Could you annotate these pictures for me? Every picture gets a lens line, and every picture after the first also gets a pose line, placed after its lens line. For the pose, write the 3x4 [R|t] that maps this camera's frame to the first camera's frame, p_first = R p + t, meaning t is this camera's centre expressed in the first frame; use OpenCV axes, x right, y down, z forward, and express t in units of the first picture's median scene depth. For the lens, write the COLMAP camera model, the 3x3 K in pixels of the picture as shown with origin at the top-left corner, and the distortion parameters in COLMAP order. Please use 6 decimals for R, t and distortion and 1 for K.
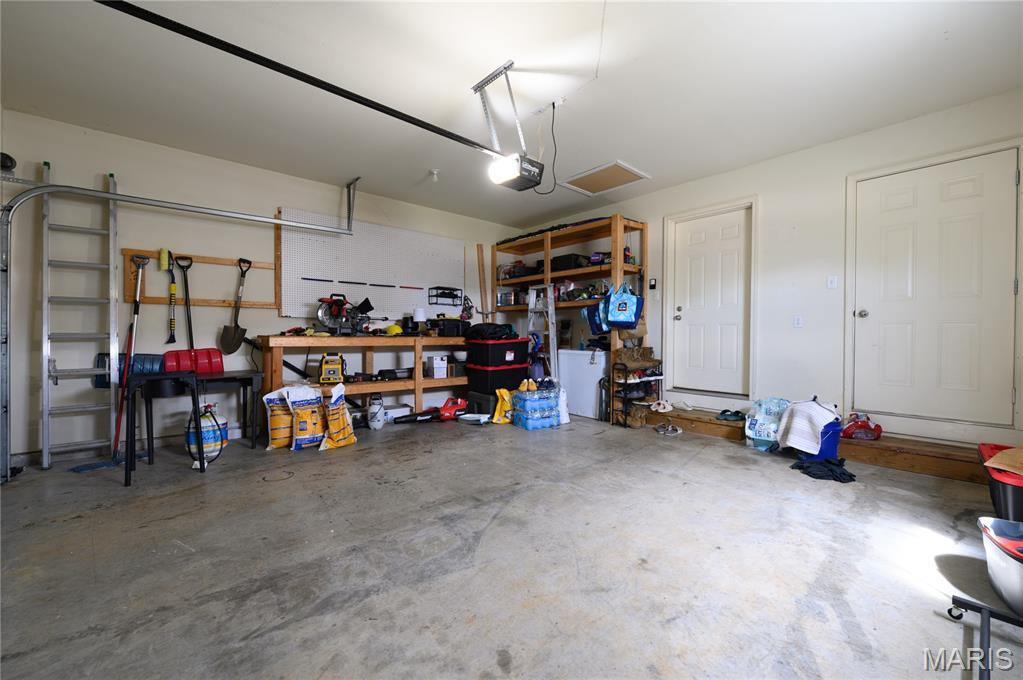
lens RADIAL K [[414.0, 0, 509.6], [0, 414.0, 339.6], [0, 0, 1]] dist [-0.005106, -0.000269]
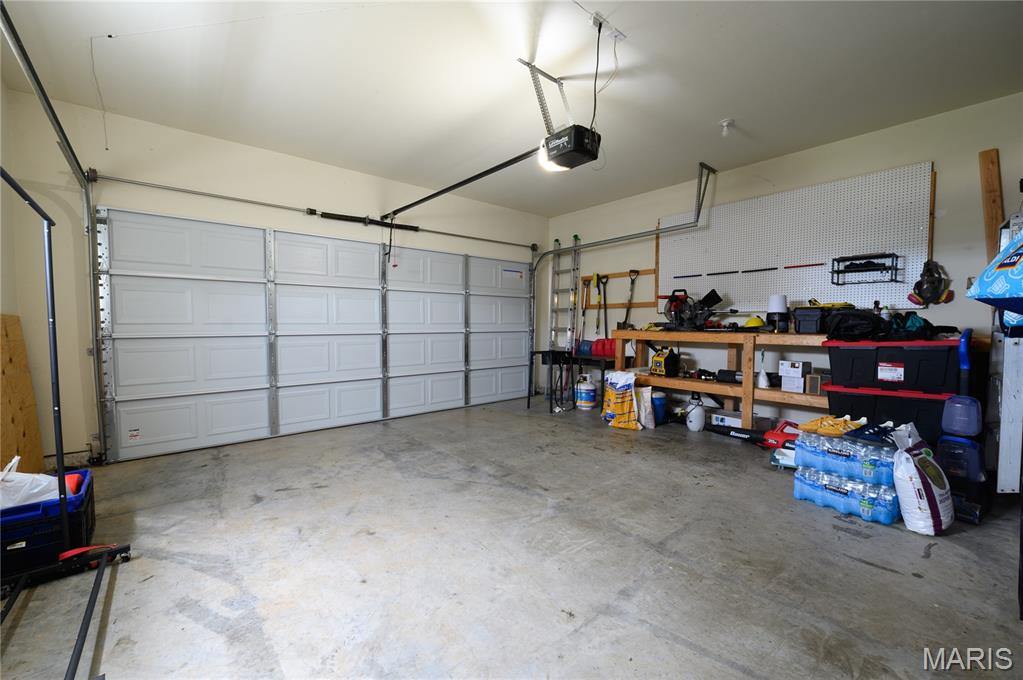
lens RADIAL K [[414.0, 0, 509.6], [0, 414.0, 339.6], [0, 0, 1]] dist [-0.005106, -0.000269]
pose [[-0.021545, 0.034411, -0.999175, 0.923381], [-0.011857, 0.999328, 0.034672, -0.025457], [0.999698, 0.012594, -0.021123, 0.902432]]
